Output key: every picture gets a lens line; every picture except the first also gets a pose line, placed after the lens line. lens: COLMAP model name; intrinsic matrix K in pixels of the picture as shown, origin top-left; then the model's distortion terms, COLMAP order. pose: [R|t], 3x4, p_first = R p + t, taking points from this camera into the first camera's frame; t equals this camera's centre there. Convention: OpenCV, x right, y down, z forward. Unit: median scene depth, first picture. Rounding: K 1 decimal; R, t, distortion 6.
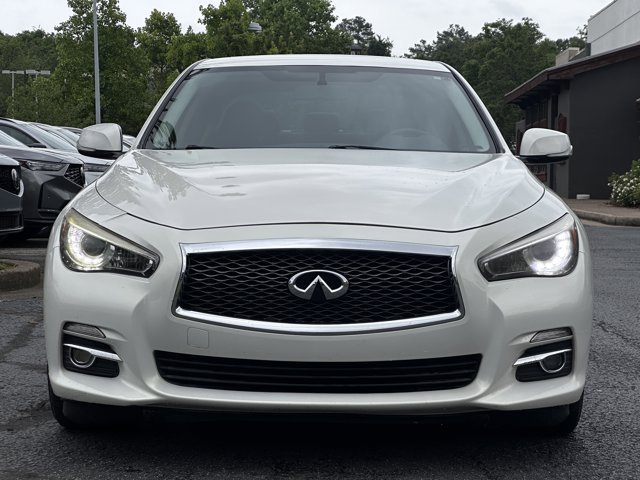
lens RADIAL K [[1643.6, 0, 320.0], [0, 1643.6, 240.0], [0, 0, 1]] dist [-0.549830, 17.333729]
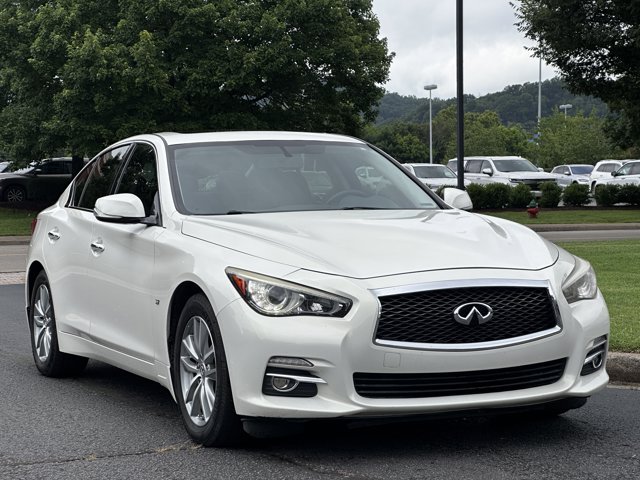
lens RADIAL K [[1643.6, 0, 320.0], [0, 1643.6, 240.0], [0, 0, 1]] dist [-0.549830, 17.333729]
pose [[0.908239, -0.044063, 0.416126, -0.658608], [0.052500, 0.998582, -0.008848, -0.027295], [-0.415146, 0.029883, 0.909264, -0.171942]]
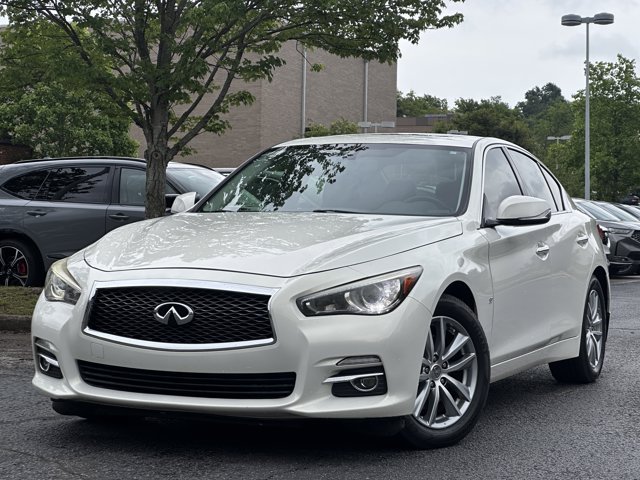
lens RADIAL K [[1643.6, 0, 320.0], [0, 1643.6, 240.0], [0, 0, 1]] dist [-0.549830, 17.333729]
pose [[0.919389, 0.012816, -0.393142, 0.617801], [-0.026930, 0.999175, -0.030405, 0.004432], [0.392427, 0.038541, 0.918975, -0.177124]]
